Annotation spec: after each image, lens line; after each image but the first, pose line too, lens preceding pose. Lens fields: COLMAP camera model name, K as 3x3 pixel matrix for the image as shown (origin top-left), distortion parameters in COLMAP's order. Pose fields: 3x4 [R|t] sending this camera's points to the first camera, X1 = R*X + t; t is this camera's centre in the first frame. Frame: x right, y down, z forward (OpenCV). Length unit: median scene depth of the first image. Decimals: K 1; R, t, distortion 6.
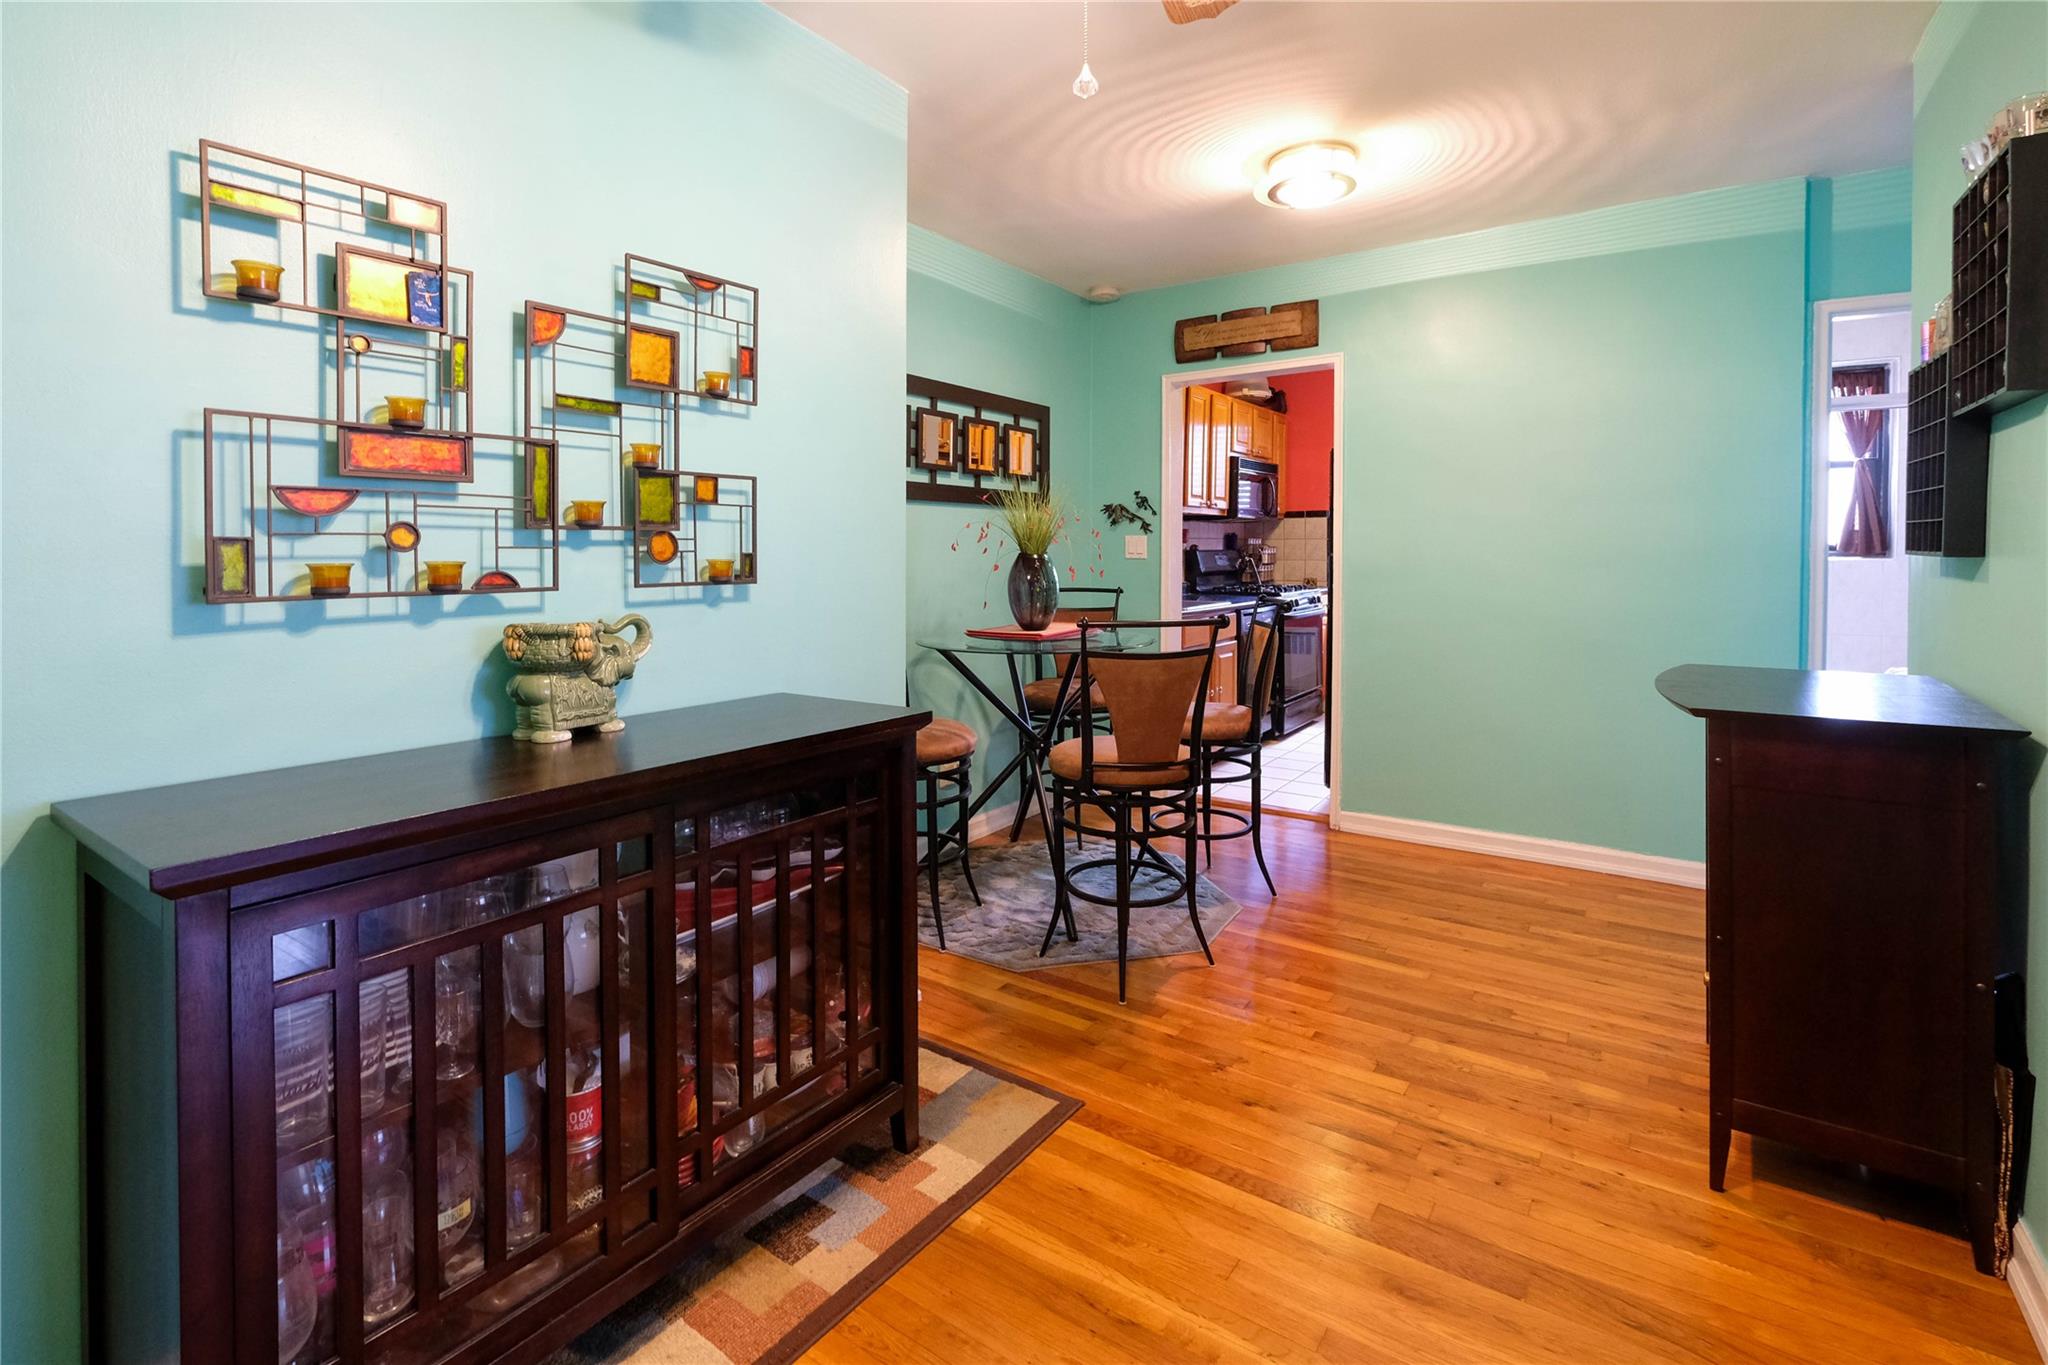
lens RADIAL K [[936.2, 0, 1018.1], [0, 936.2, 572.1], [0, 0, 1]] dist [0.000151, -0.000869]
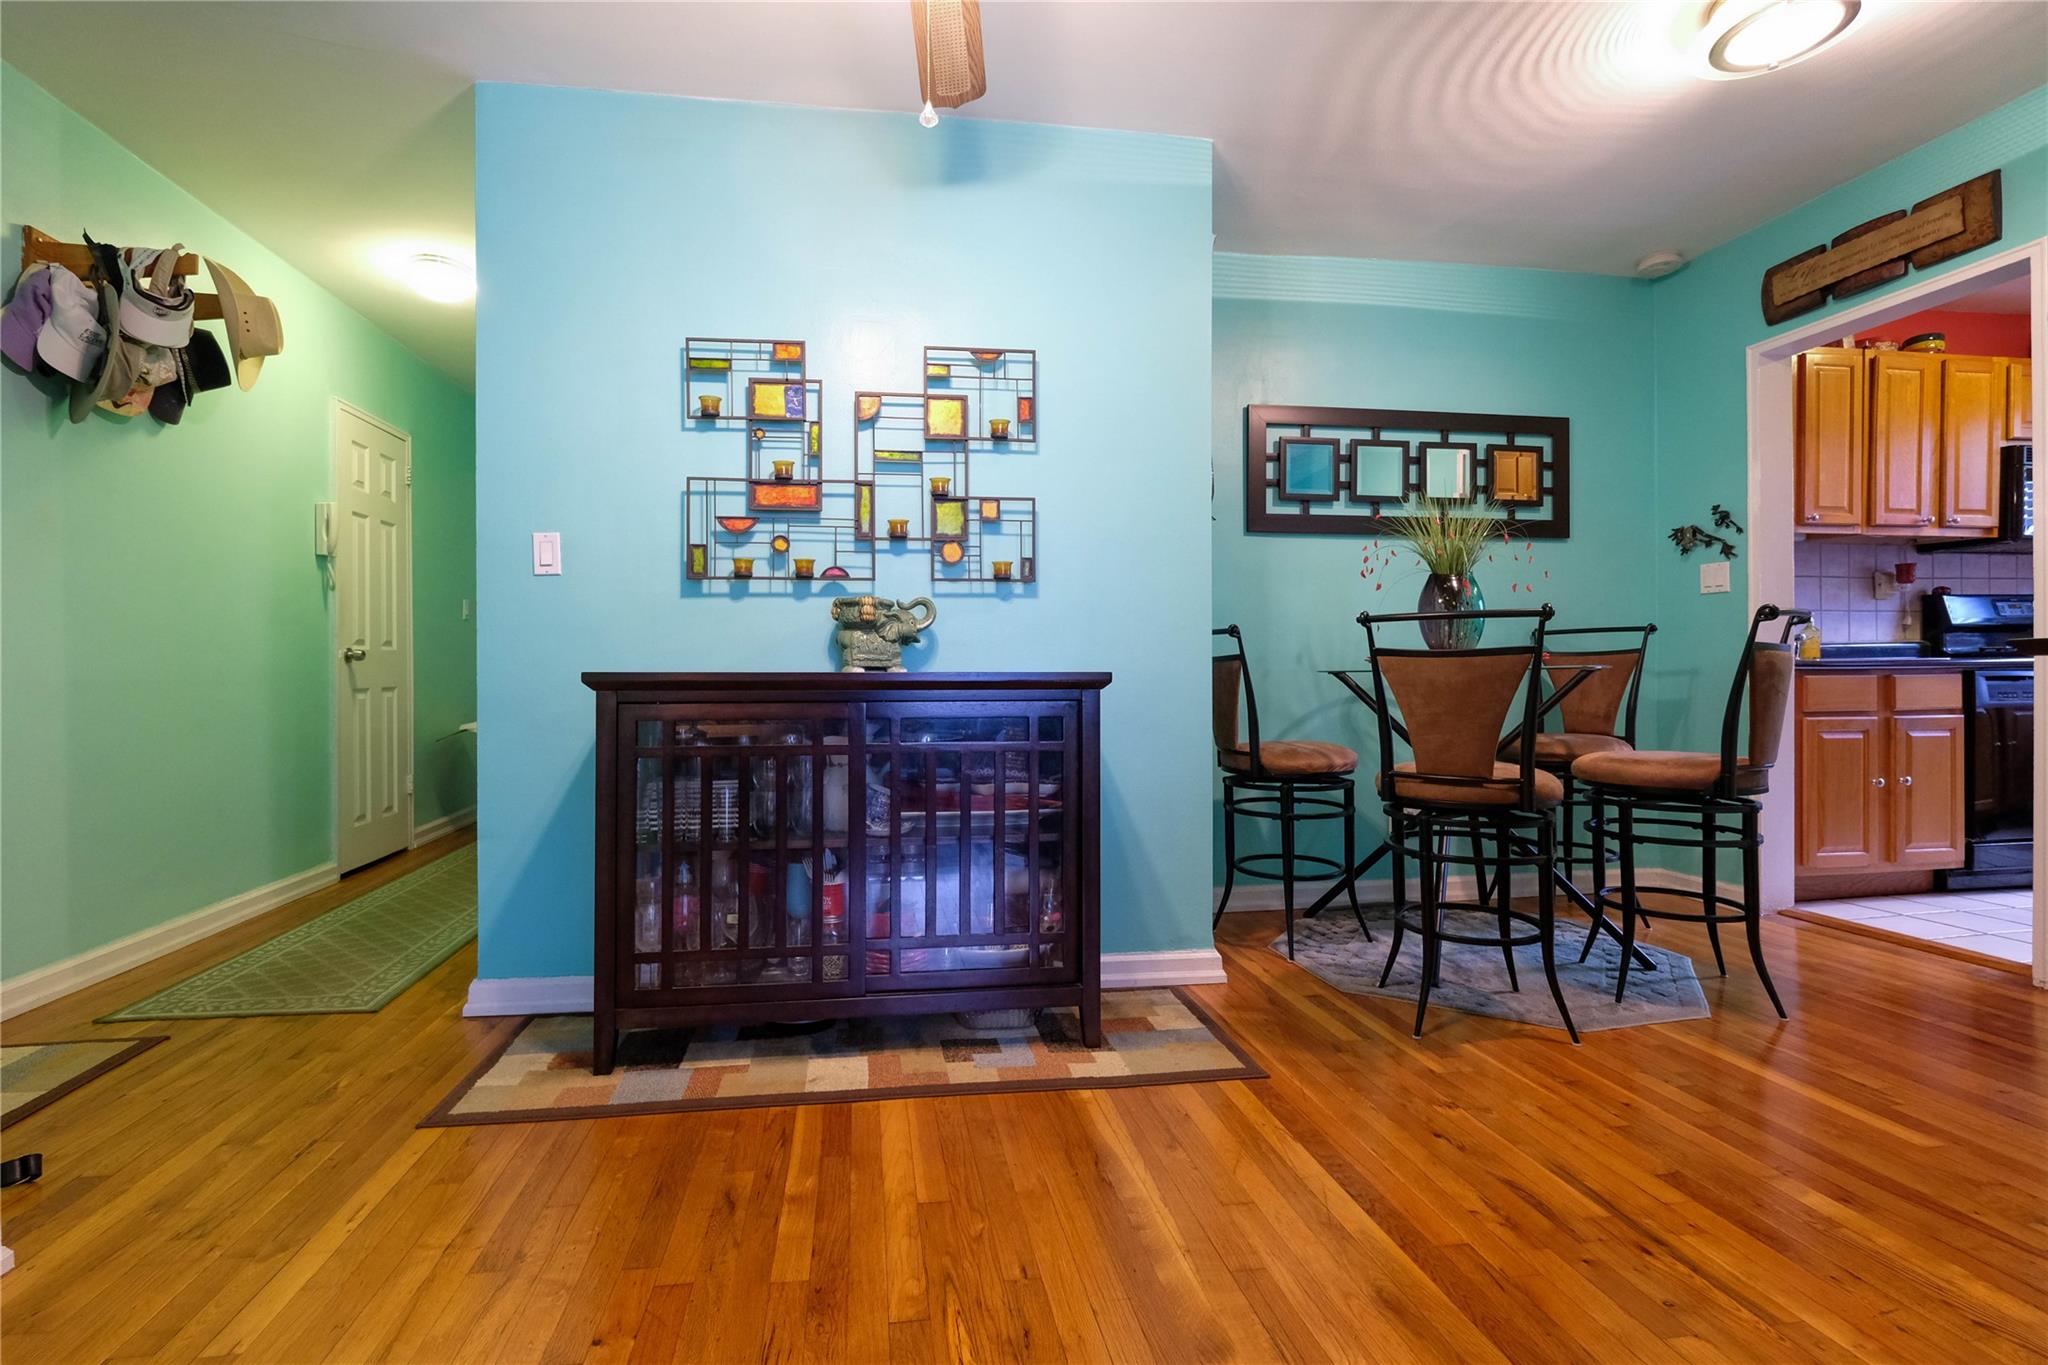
lens RADIAL K [[915.1, 0, 972.6], [0, 915.1, 668.5], [0, 0, 1]] dist [0.000017, -0.000089]
pose [[0.687918, 0.000194, -0.725788, 0.598792], [-0.013243, 0.999837, -0.012285, 0.155232], [0.725667, 0.018063, 0.687809, 0.092136]]
